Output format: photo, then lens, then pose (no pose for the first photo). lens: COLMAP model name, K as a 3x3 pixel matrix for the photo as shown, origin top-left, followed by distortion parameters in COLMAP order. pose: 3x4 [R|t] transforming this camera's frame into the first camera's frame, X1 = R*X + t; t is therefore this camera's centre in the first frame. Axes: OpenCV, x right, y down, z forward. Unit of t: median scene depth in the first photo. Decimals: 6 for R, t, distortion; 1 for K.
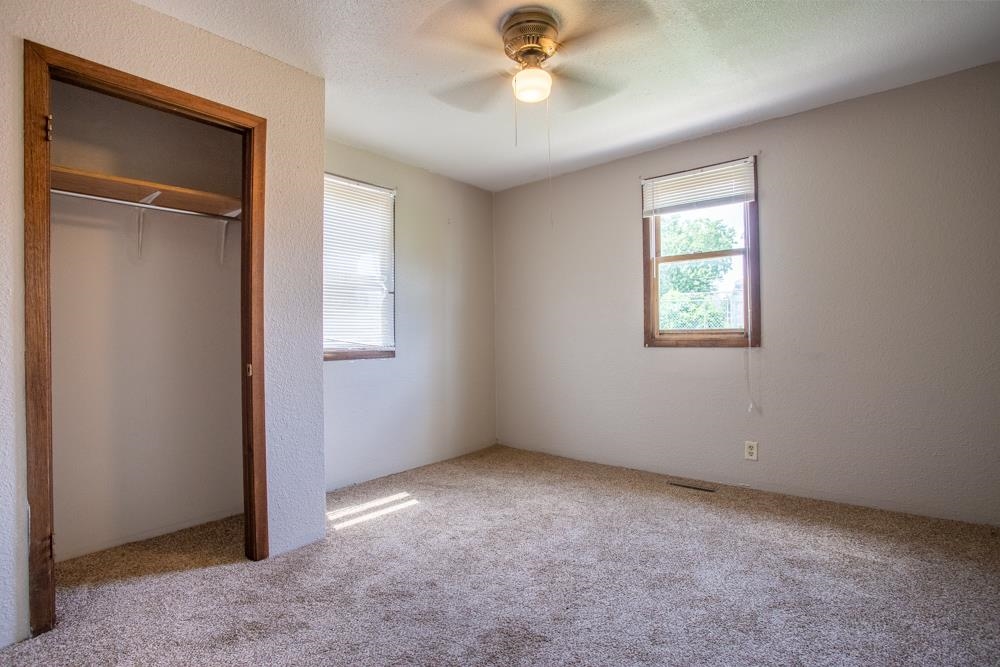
lens RADIAL K [[488.8, 0, 503.4], [0, 488.8, 334.2], [0, 0, 1]] dist [-0.070554, 0.026250]
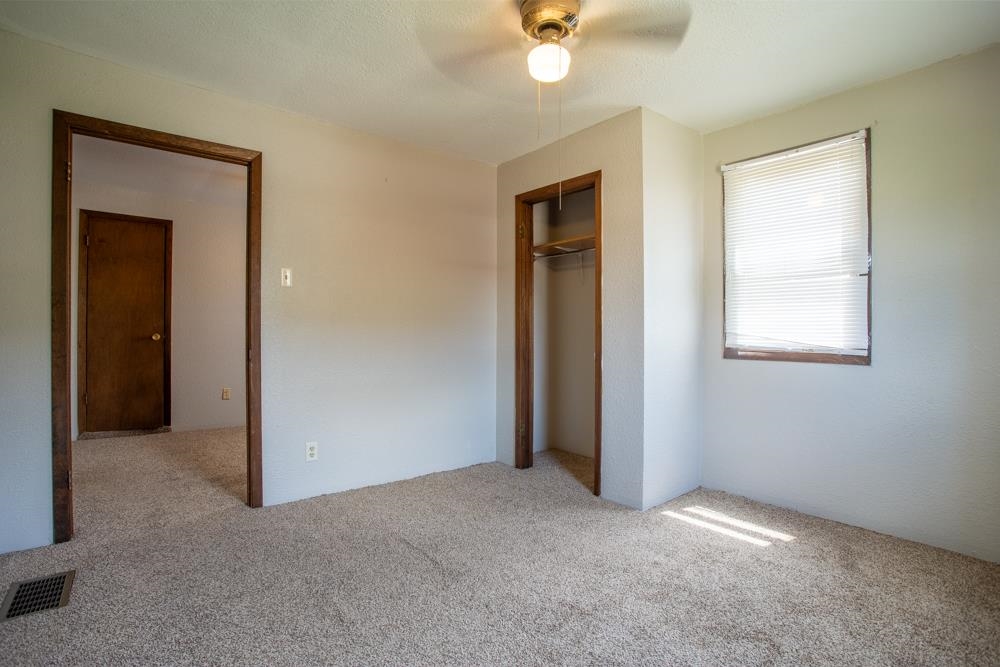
lens RADIAL K [[488.8, 0, 503.4], [0, 488.8, 334.2], [0, 0, 1]] dist [-0.070554, 0.026250]
pose [[-0.190109, 0.011716, -0.981693, 0.690814], [-0.006157, 0.999895, 0.013125, -0.004065], [0.981744, 0.008539, -0.190017, 0.765791]]
